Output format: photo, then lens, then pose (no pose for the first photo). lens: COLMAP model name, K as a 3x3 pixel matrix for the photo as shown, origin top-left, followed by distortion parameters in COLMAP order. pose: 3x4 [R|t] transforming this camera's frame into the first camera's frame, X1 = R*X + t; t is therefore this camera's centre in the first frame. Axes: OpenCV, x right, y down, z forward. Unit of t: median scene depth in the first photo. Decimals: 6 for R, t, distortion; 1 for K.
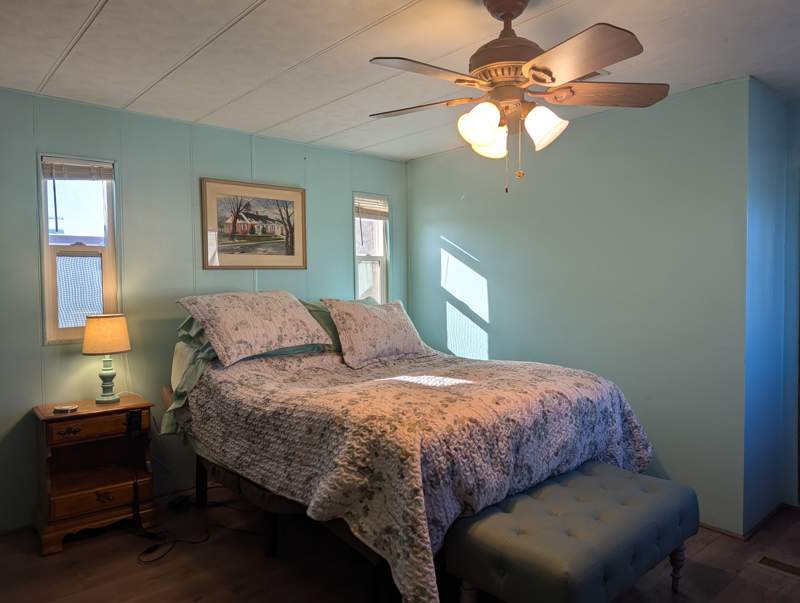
lens RADIAL K [[567.7, 0, 397.0], [0, 567.7, 299.9], [0, 0, 1]] dist [0.056452, -0.046174]
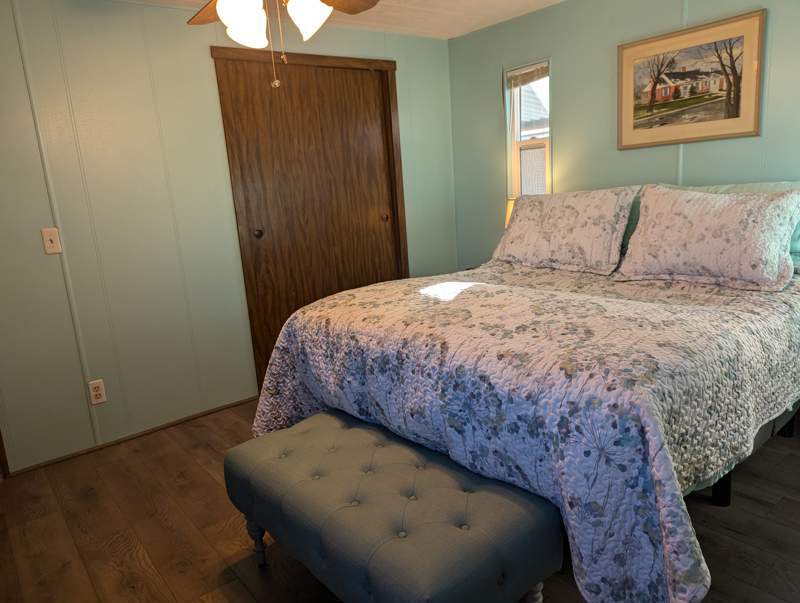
lens RADIAL K [[567.7, 0, 398.1], [0, 567.7, 302.4], [0, 0, 1]] dist [0.056452, -0.046174]
pose [[-0.044019, 0.218446, -0.974856, 0.611168], [0.026801, 0.975708, 0.217427, -0.022904], [0.998671, -0.016556, -0.048805, 0.641396]]
